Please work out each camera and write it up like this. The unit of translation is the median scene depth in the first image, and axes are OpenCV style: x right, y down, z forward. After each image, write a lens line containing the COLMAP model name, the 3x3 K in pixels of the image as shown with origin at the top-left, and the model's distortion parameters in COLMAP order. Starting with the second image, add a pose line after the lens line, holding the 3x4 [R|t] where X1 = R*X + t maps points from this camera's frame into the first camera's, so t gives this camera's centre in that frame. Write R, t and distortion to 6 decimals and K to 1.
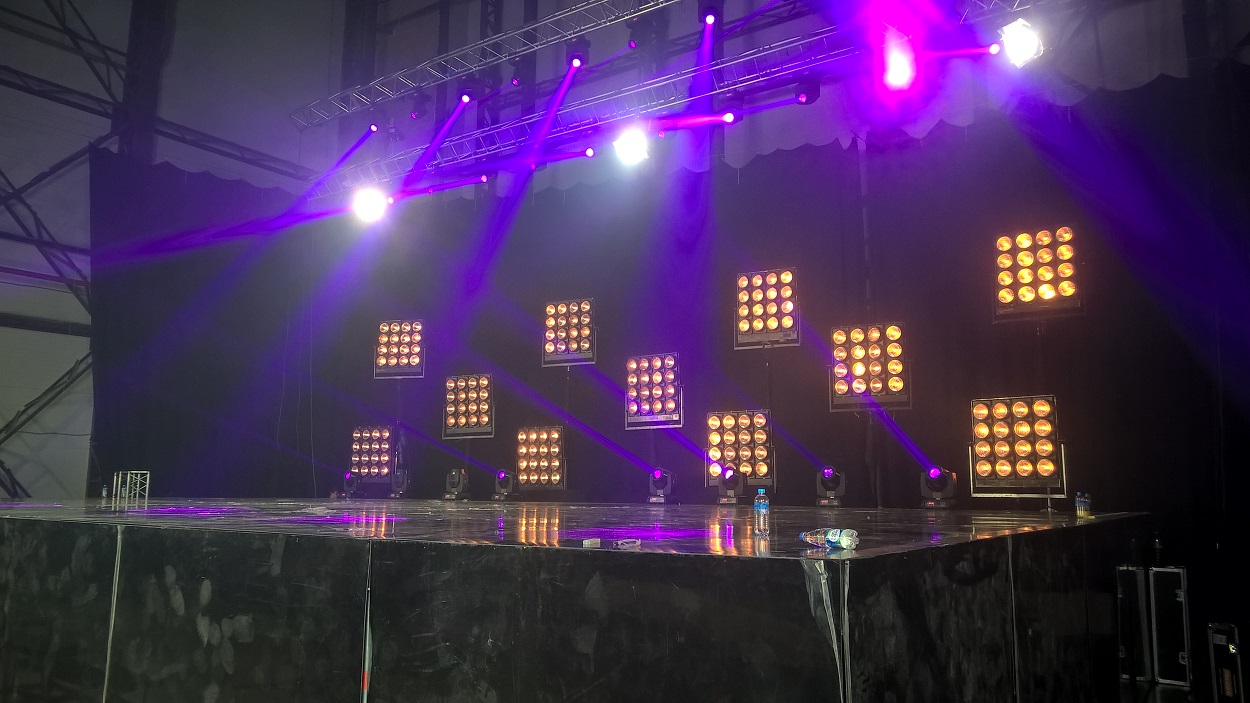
lens RADIAL K [[914.2, 0, 619.4], [0, 914.2, 350.1], [0, 0, 1]] dist [0.000908, -0.008594]
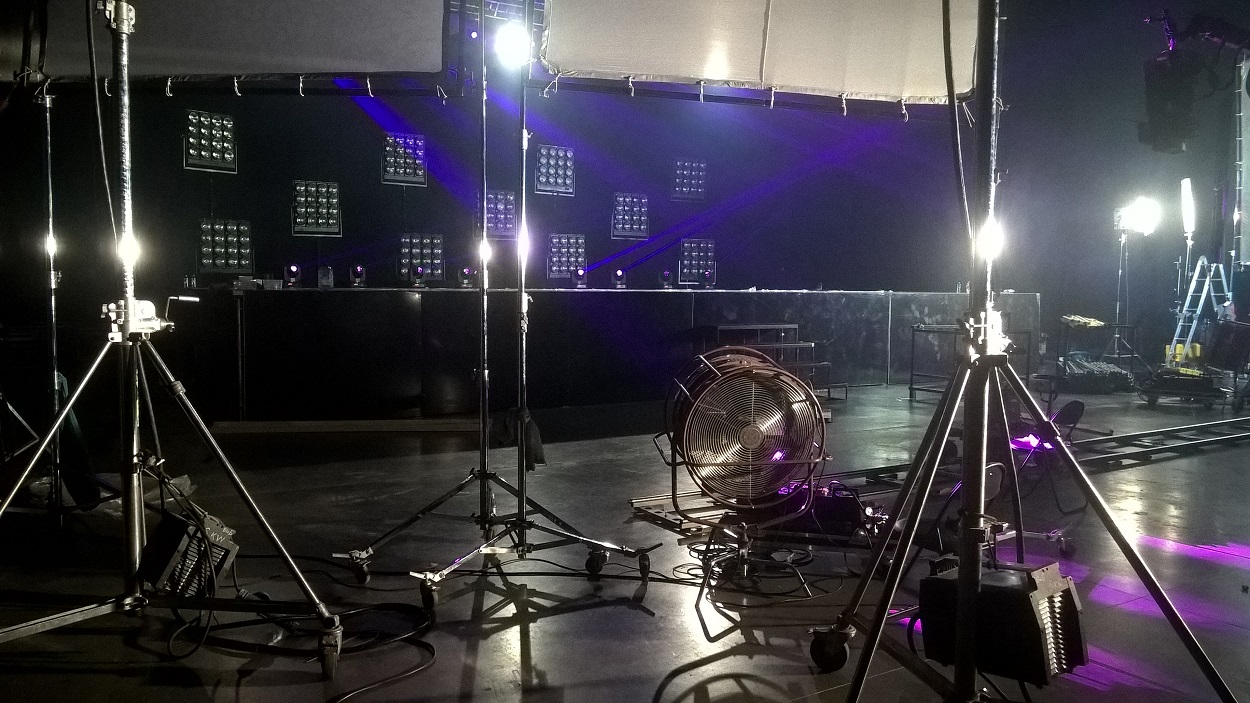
lens RADIAL K [[914.2, 0, 619.4], [0, 914.2, 350.1], [0, 0, 1]] dist [0.000908, -0.008594]
pose [[0.401235, -0.068451, 0.913414, -1.422448], [-0.140484, 0.980807, 0.135212, 0.034620], [-0.905138, -0.182572, 0.383918, 0.230475]]
